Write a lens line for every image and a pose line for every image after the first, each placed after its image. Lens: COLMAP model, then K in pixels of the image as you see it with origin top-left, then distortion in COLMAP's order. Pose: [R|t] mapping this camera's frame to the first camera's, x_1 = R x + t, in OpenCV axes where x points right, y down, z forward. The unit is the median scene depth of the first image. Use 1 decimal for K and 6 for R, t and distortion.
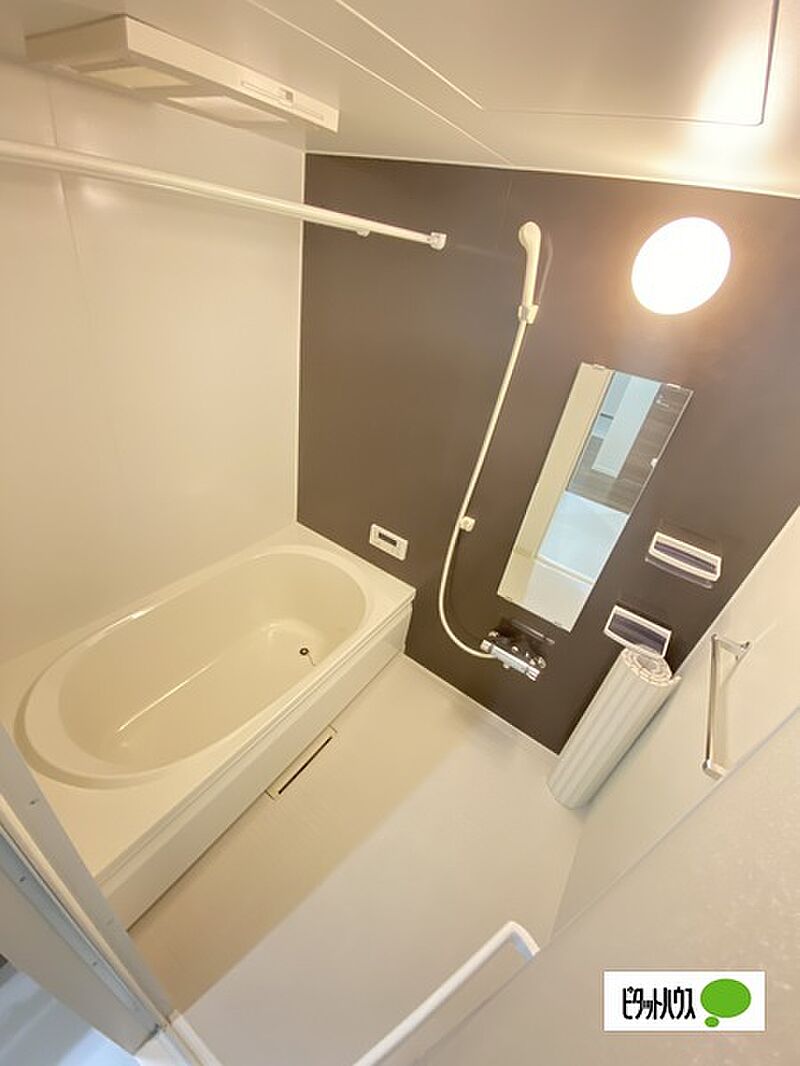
lens RADIAL K [[437.6, 0, 400.5], [0, 437.6, 528.0], [0, 0, 1]] dist [-0.024234, -0.002600]
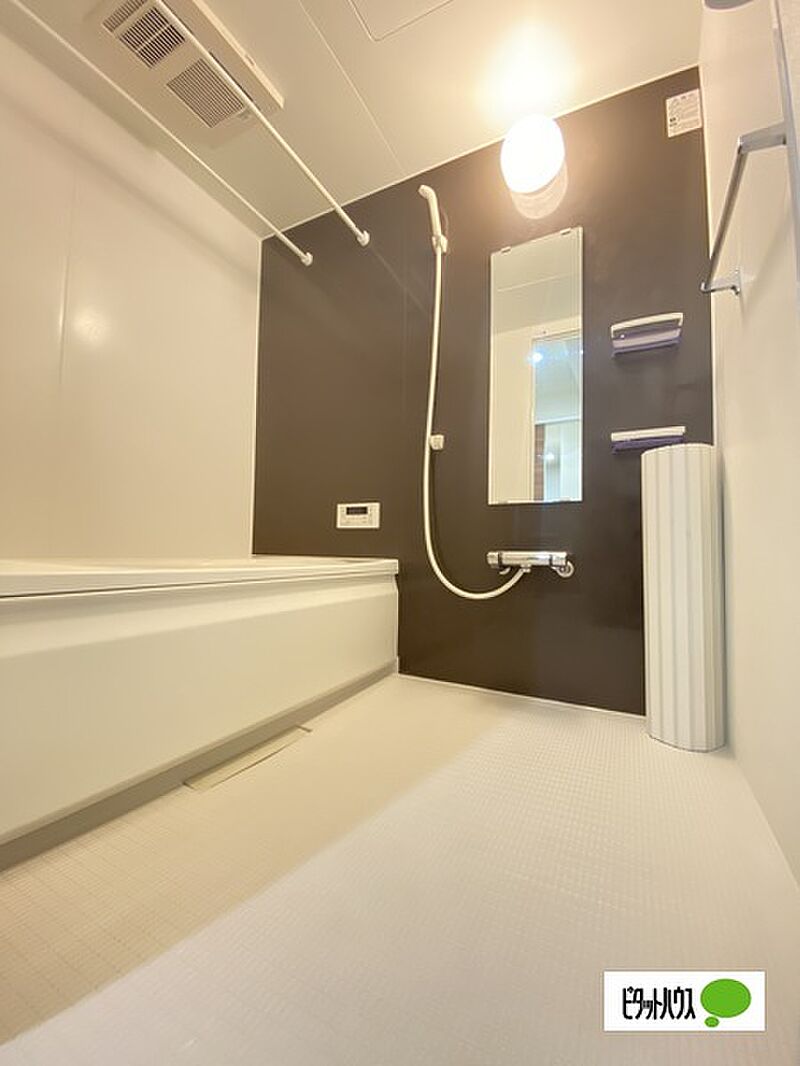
lens RADIAL K [[437.6, 0, 400.7], [0, 437.6, 529.8], [0, 0, 1]] dist [-0.024234, -0.002600]
pose [[0.982859, -0.128304, 0.132387, -0.074732], [0.180909, 0.809476, -0.558588, 0.660843], [-0.035495, 0.572963, 0.818812, 0.328952]]
